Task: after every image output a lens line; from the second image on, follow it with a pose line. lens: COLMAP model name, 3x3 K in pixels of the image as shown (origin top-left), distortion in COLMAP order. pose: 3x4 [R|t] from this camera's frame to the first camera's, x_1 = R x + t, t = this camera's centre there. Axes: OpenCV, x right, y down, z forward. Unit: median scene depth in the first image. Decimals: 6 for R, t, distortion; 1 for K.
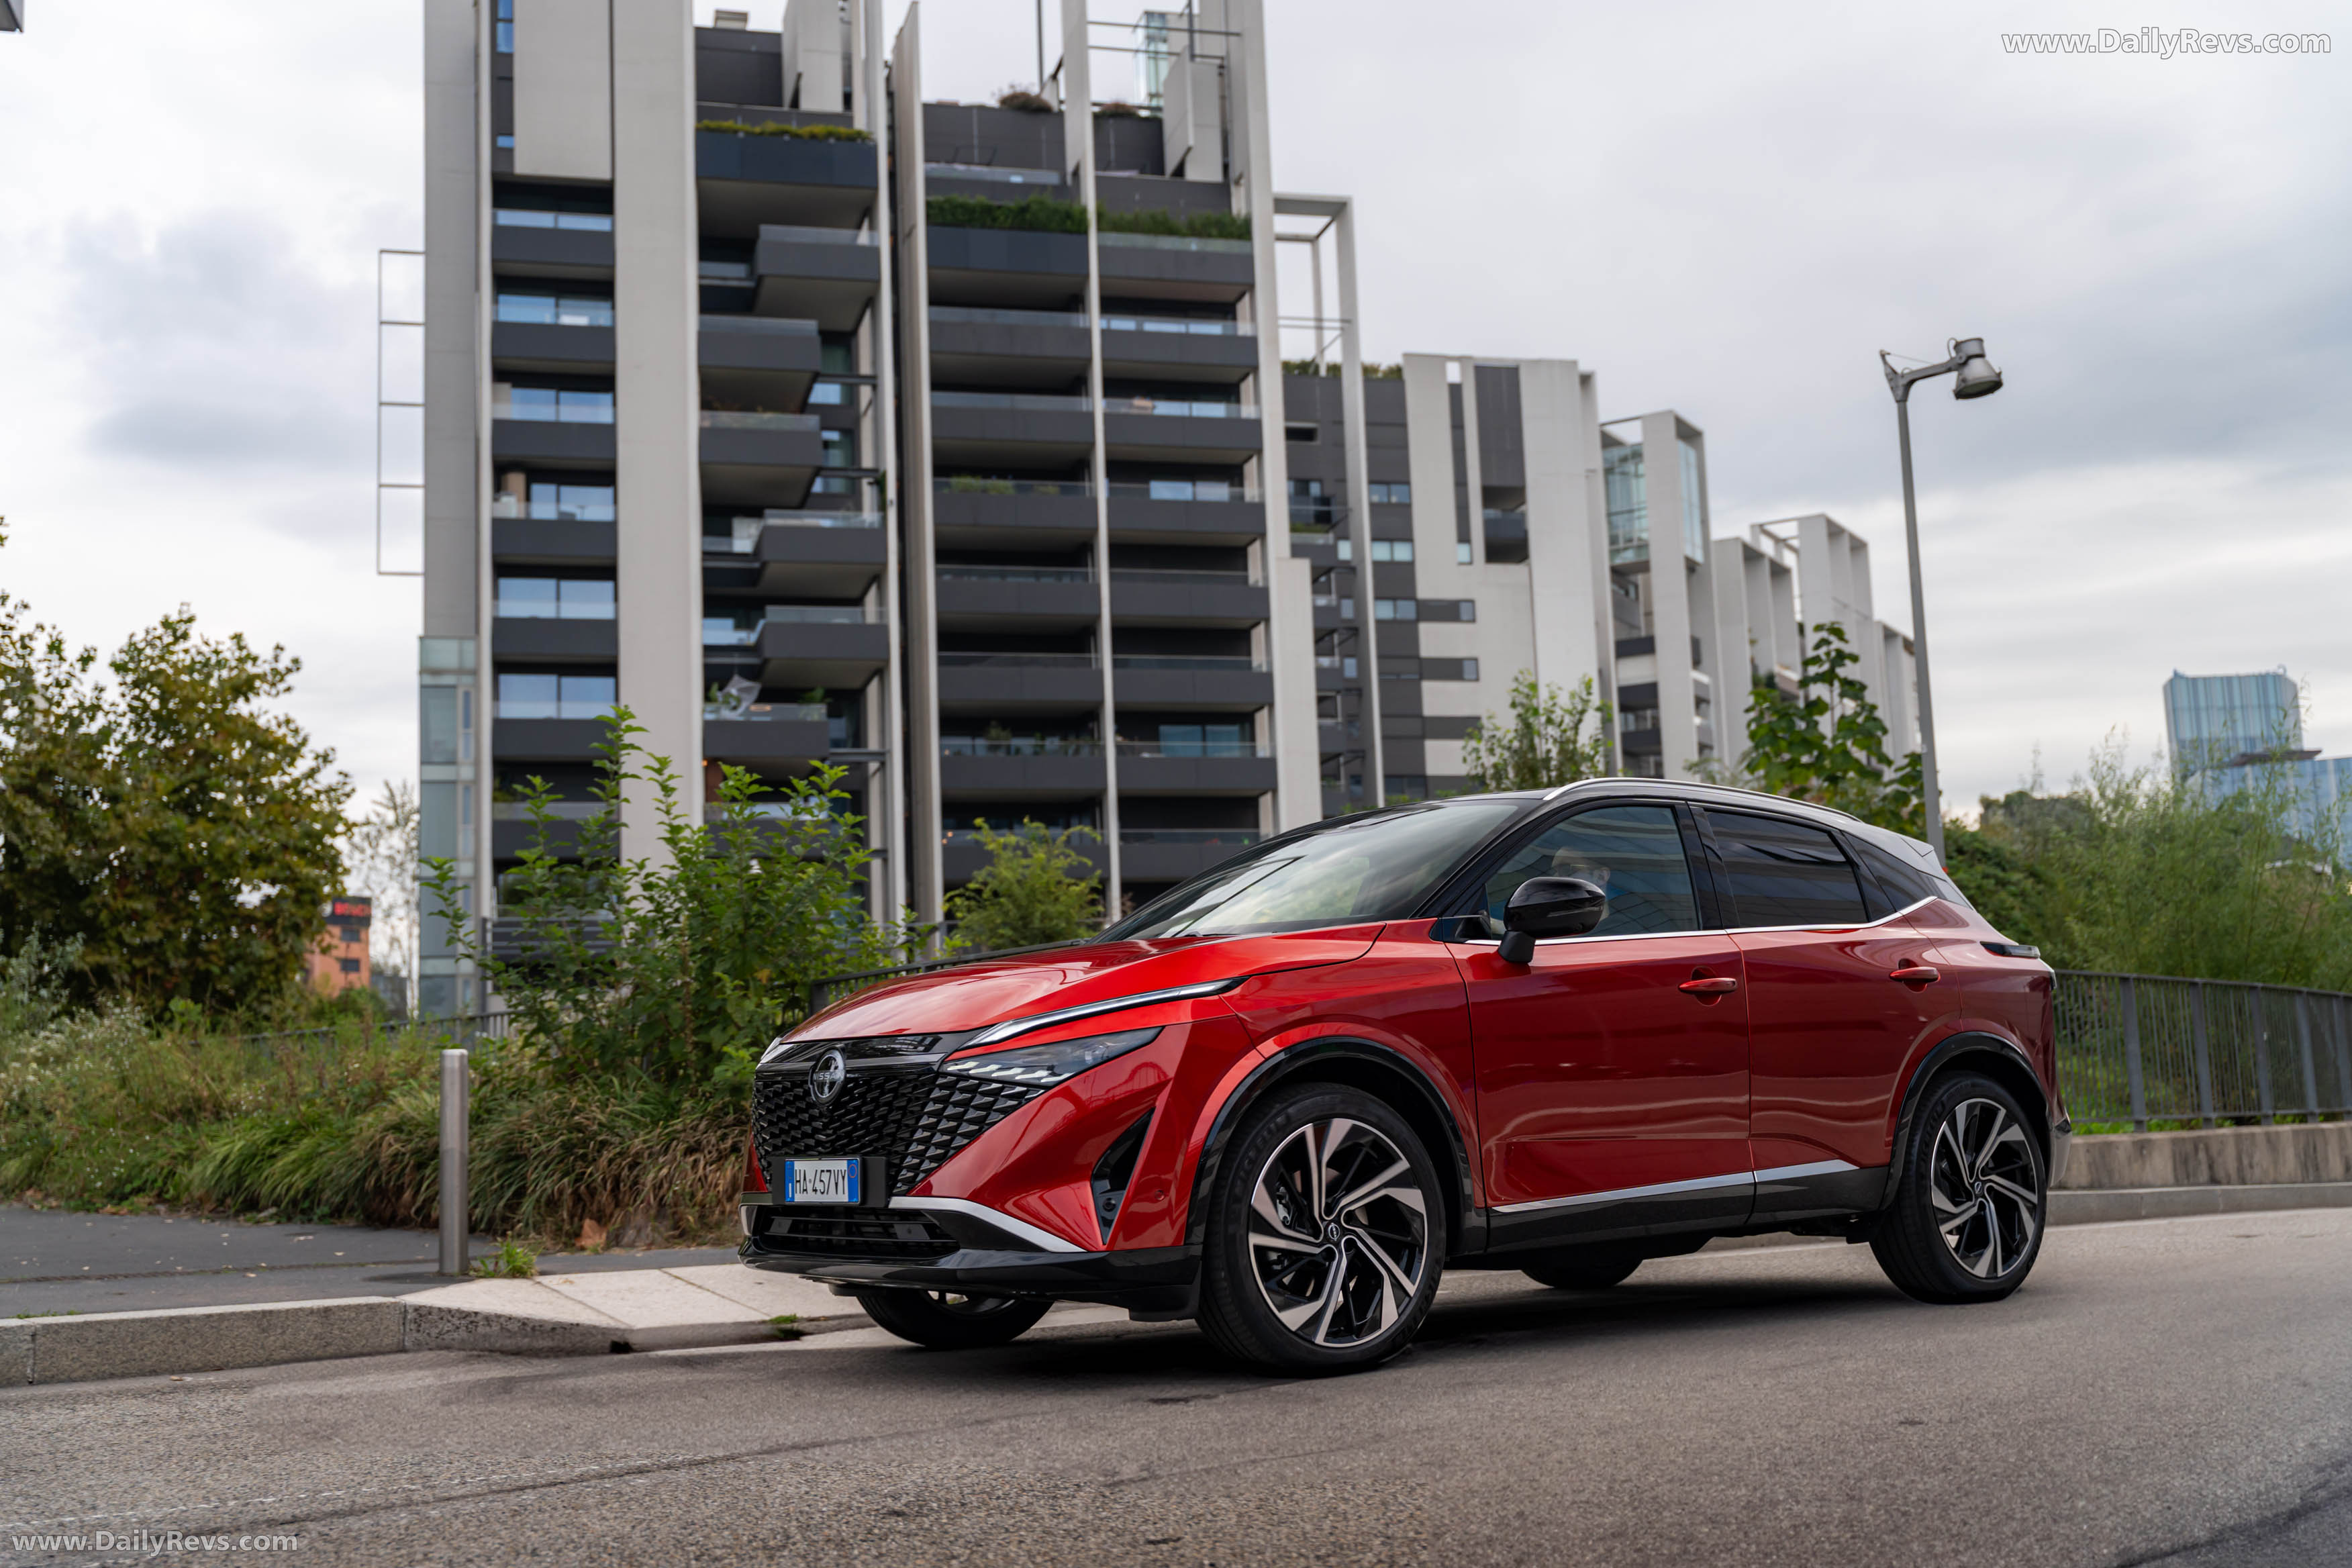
lens RADIAL K [[2458.0, 0, 1138.9], [0, 2458.0, 767.4], [0, 0, 1]] dist [0.019580, 0.000000]
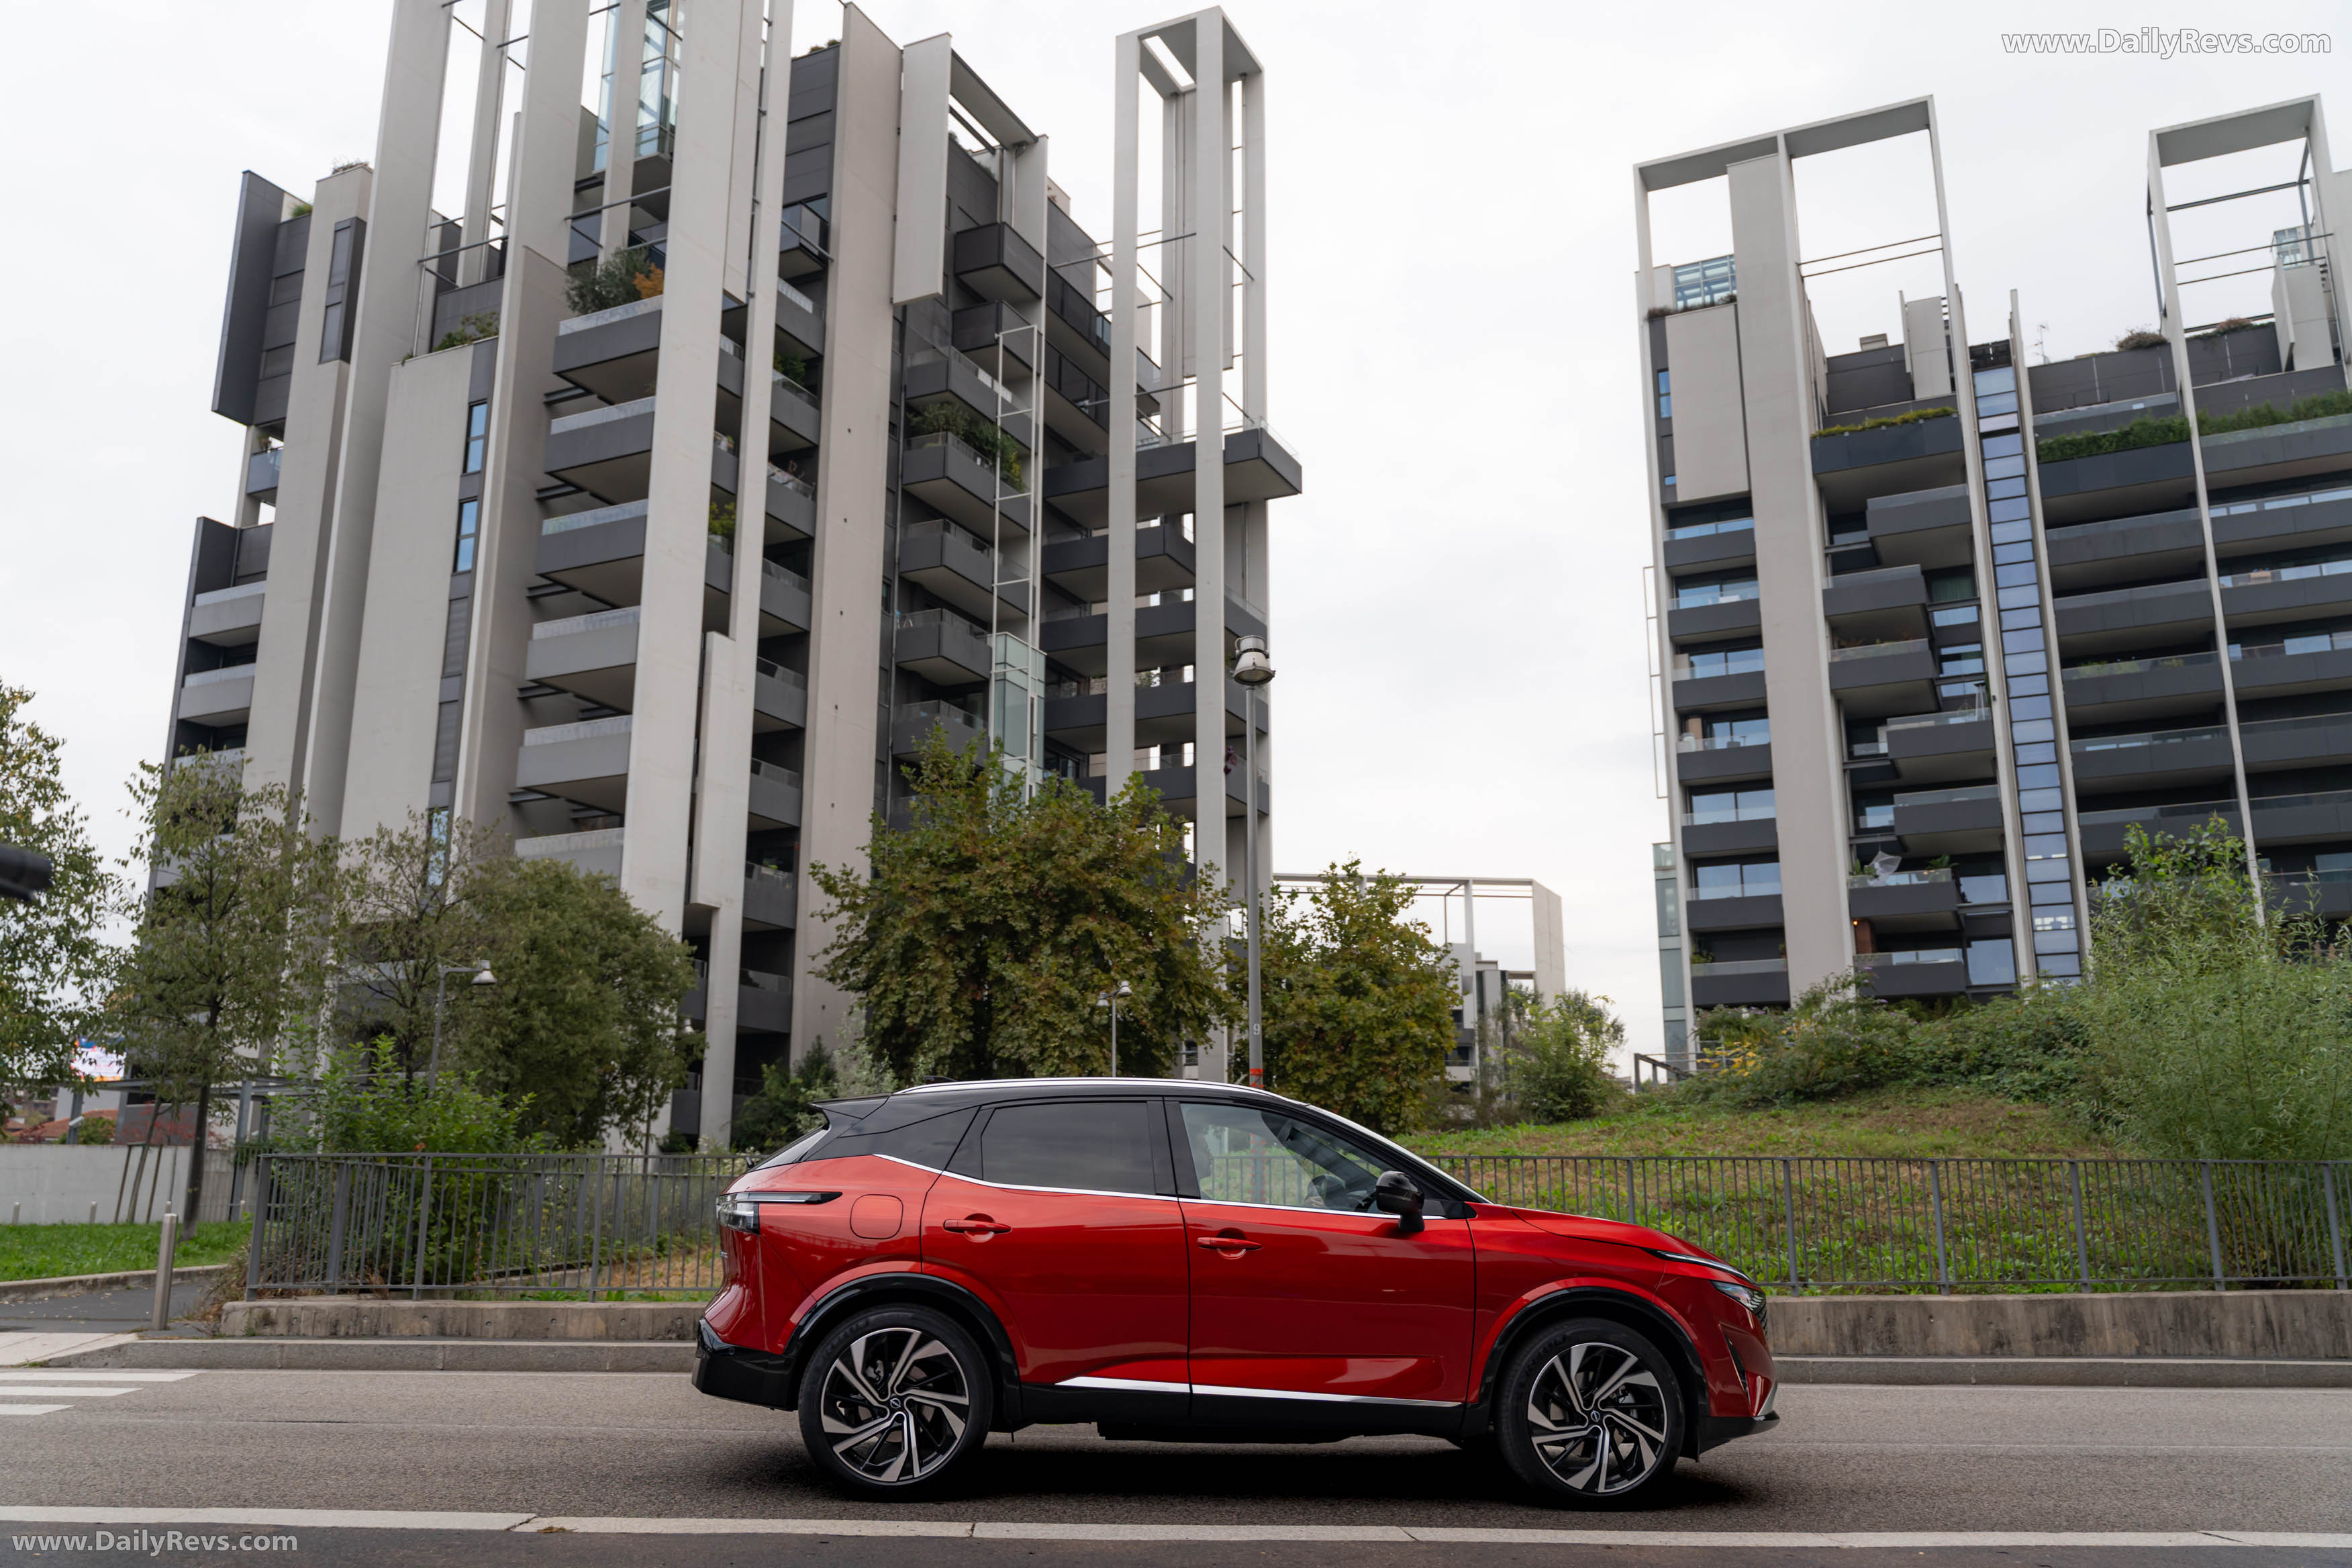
lens RADIAL K [[1847.5, 0, 1238.0], [0, 1847.5, 774.2], [0, 0, 1]] dist [-0.000063, -0.003567]
pose [[0.778906, -0.117220, -0.616088, 0.157996], [0.068619, 0.992408, -0.102067, -0.002306], [0.623375, 0.037225, 0.781036, 0.046558]]
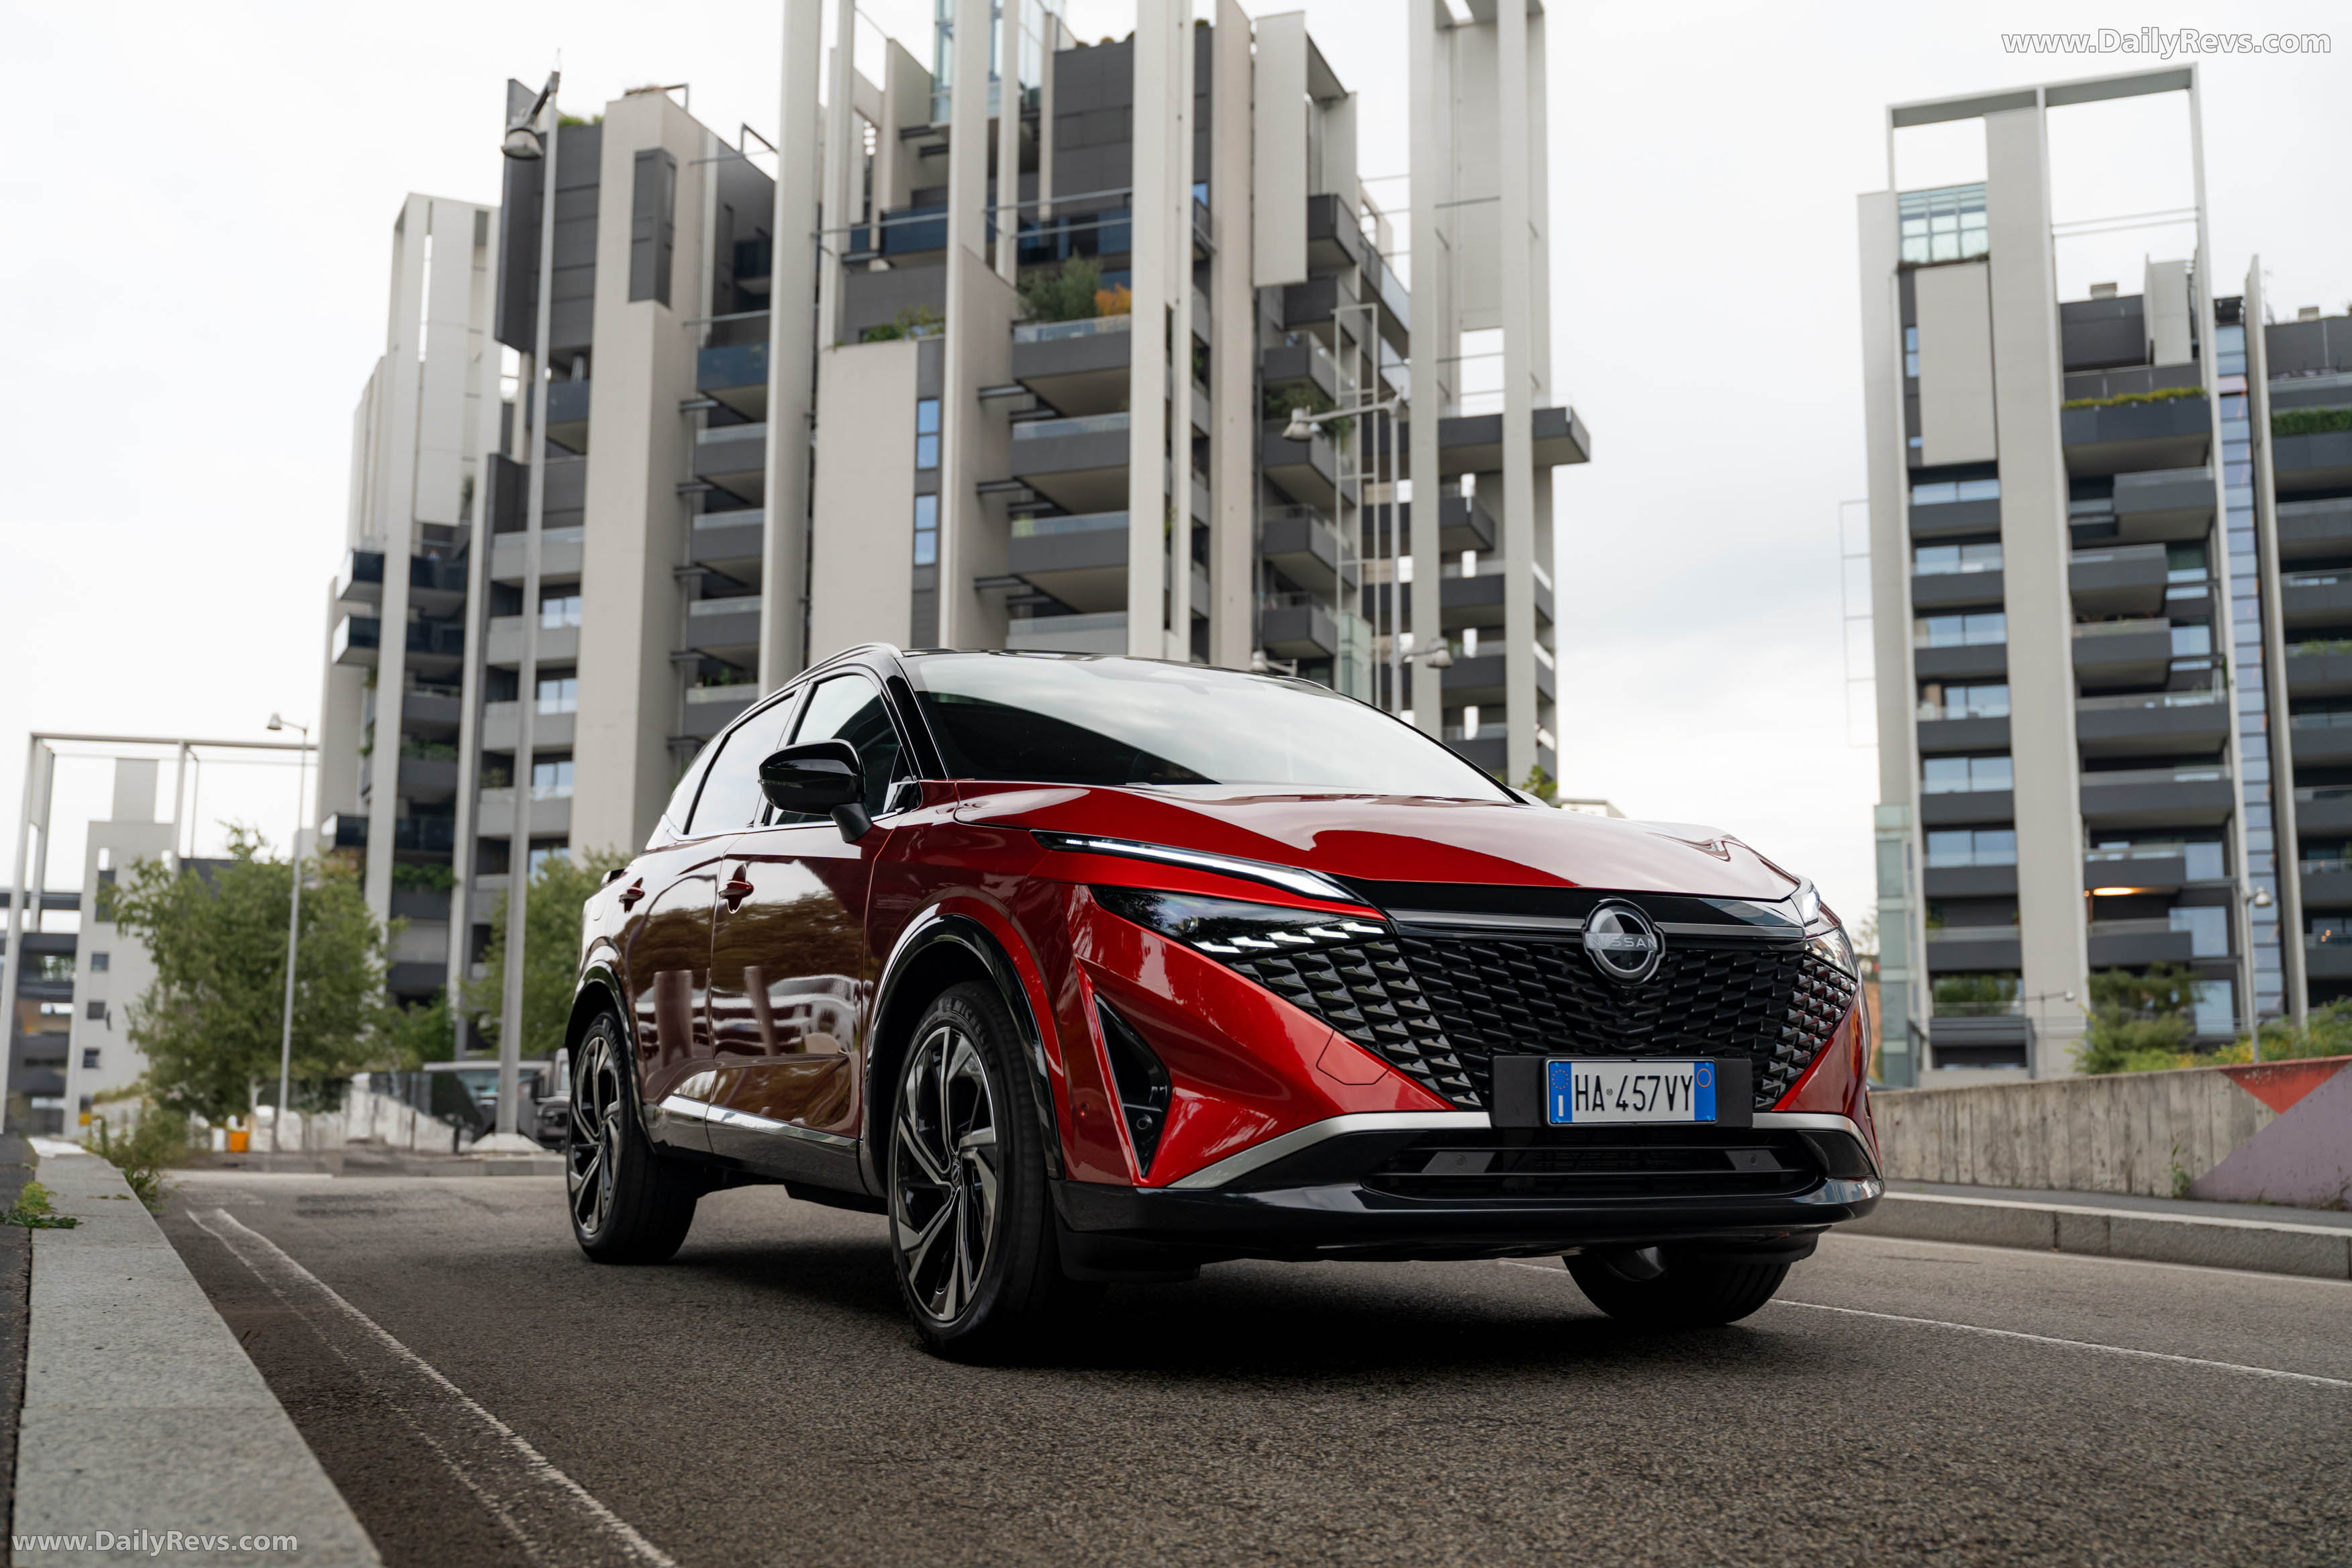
lens RADIAL K [[2458.0, 0, 1230.4], [0, 2458.0, 817.7], [0, 0, 1]] dist [0.019580, 0.000000]
pose [[0.835250, -0.044043, -0.548103, 0.152110], [0.048472, 0.998804, -0.006394, -0.051398], [0.547729, -0.021227, 0.836386, -0.327255]]
